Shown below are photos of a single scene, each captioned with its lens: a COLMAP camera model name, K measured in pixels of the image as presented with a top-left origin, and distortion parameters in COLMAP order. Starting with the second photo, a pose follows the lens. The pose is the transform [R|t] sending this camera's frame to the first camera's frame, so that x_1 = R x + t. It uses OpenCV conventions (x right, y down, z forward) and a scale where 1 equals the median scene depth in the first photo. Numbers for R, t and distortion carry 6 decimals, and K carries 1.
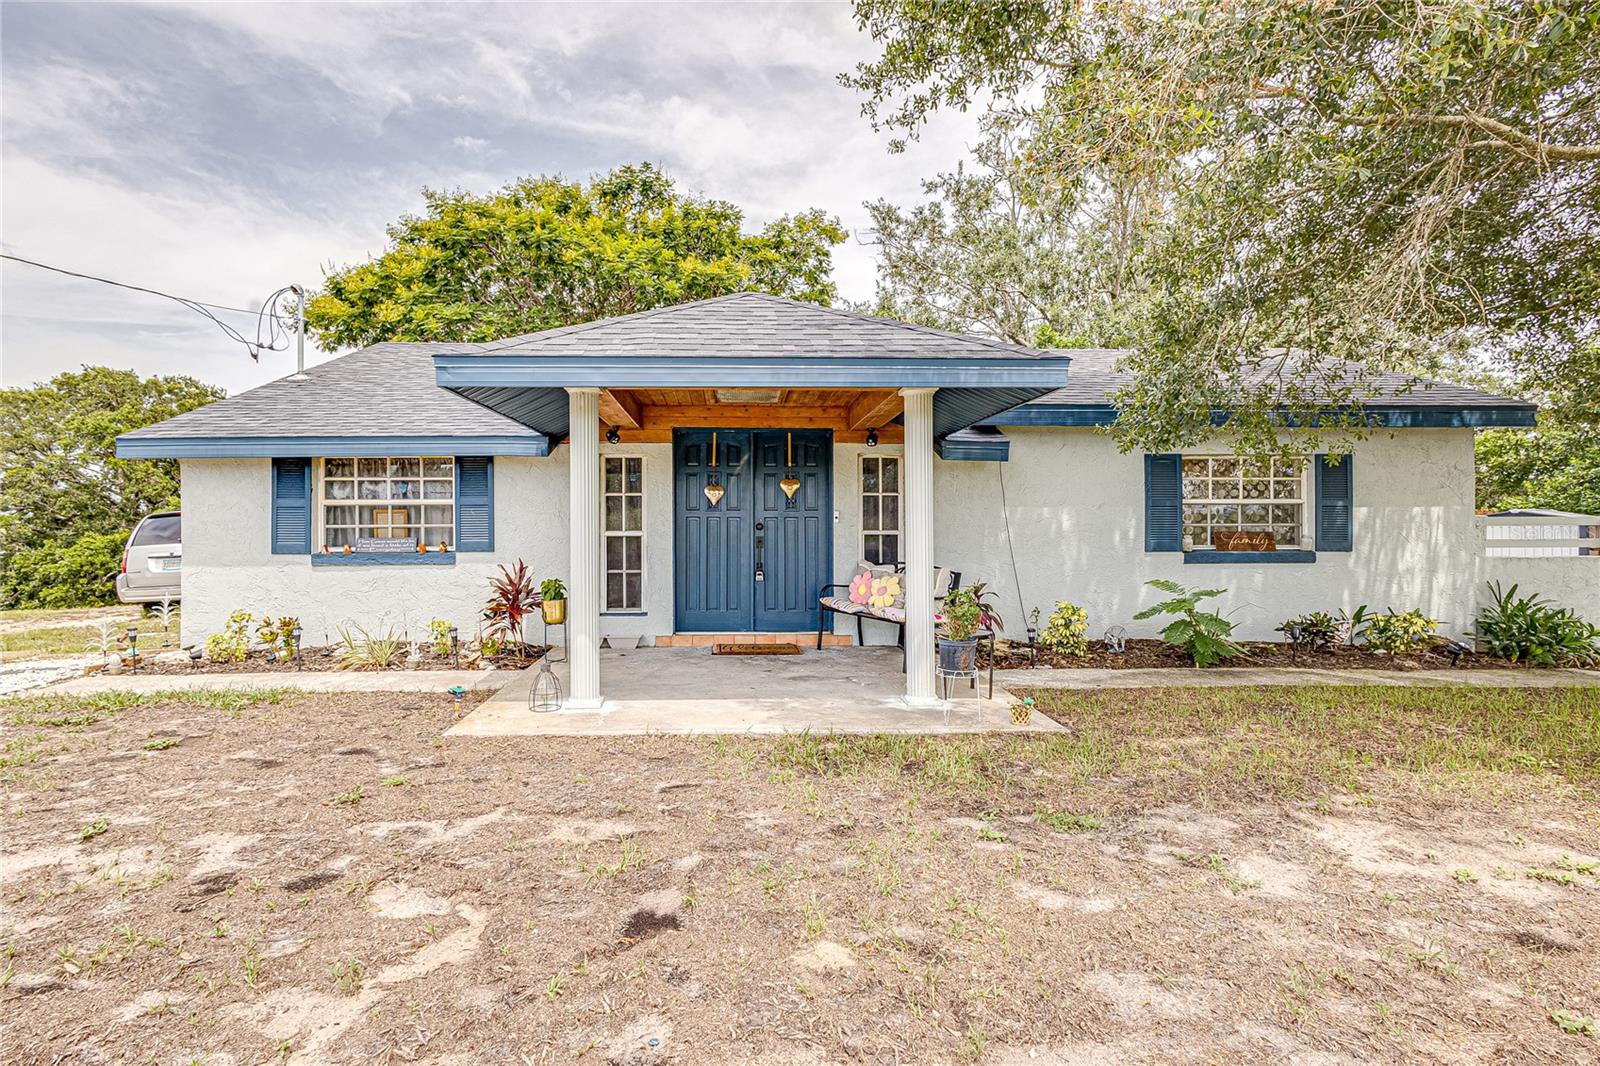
lens RADIAL K [[784.7, 0, 799.8], [0, 784.7, 532.5], [0, 0, 1]] dist [0.005353, 0.000590]
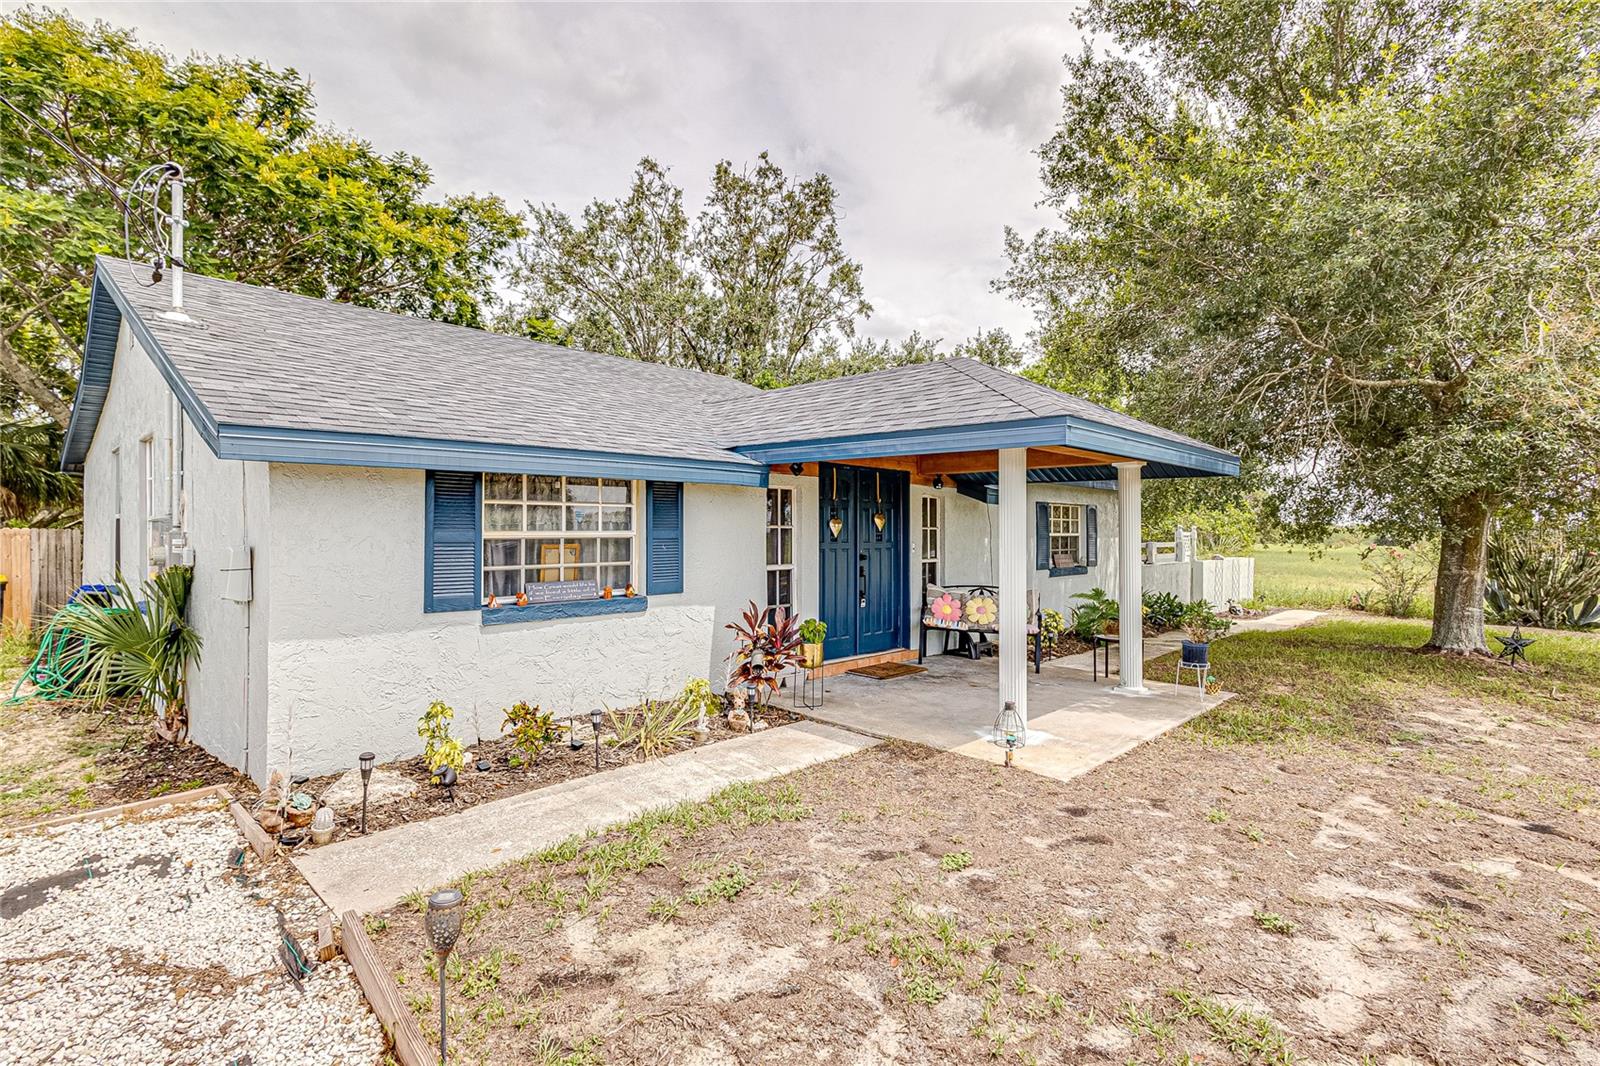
lens RADIAL K [[737.0, 0, 798.0], [0, 737.0, 537.2], [0, 0, 1]] dist [0.001917, 0.000172]
pose [[0.740700, 0.002276, 0.671832, -0.854065], [-0.006718, 0.999969, 0.004019, -0.041324], [-0.671802, -0.007490, 0.740692, 0.321369]]
